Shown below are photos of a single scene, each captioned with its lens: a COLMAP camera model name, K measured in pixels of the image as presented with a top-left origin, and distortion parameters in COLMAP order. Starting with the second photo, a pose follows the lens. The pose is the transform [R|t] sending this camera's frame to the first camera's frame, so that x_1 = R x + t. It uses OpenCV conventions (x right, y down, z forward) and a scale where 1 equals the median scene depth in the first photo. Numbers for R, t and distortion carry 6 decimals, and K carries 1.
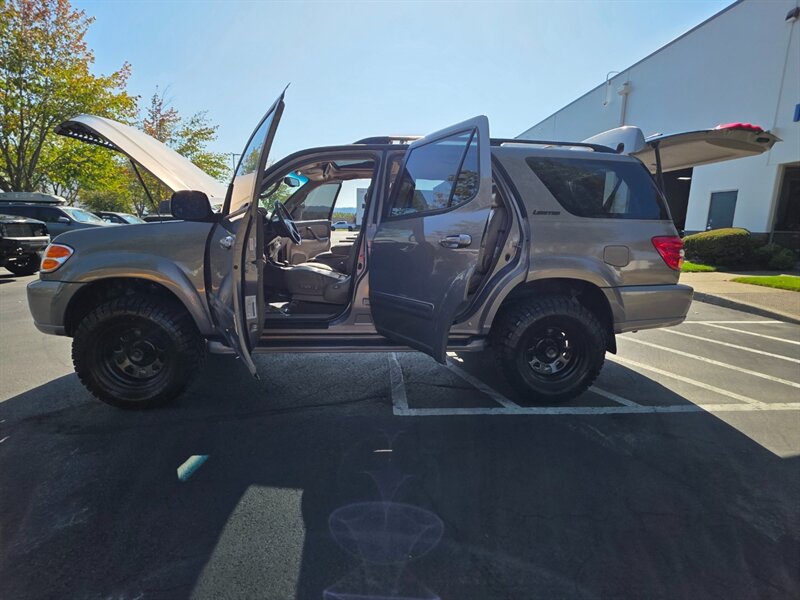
lens RADIAL K [[320.2, 0, 400.0], [0, 320.2, 300.0], [0, 0, 1]] dist [0.001278, 0.000057]
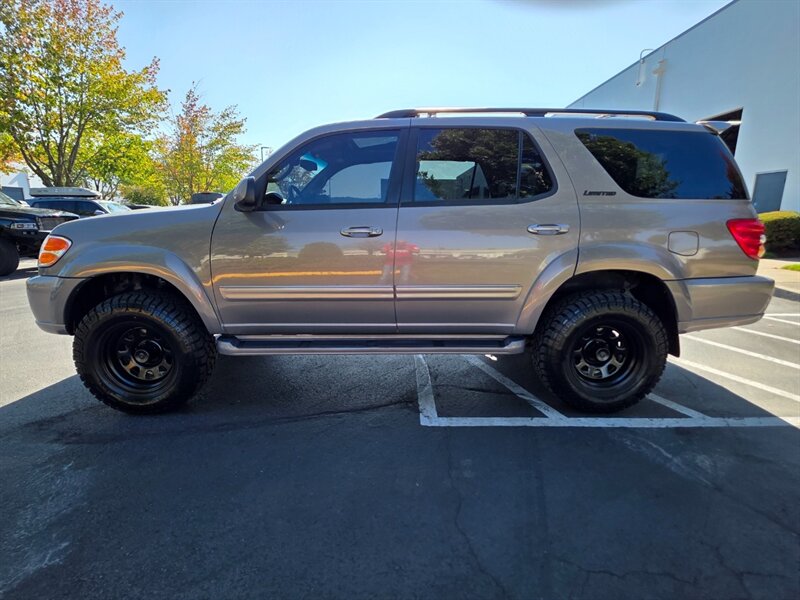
lens RADIAL K [[319.4, 0, 404.8], [0, 319.4, 291.3], [0, 0, 1]] dist [-0.000683, -0.000274]
pose [[0.998186, -0.000484, -0.060204, -0.009764], [0.000969, 0.999967, 0.008034, -0.015956], [0.060198, -0.008078, 0.998154, 0.104900]]
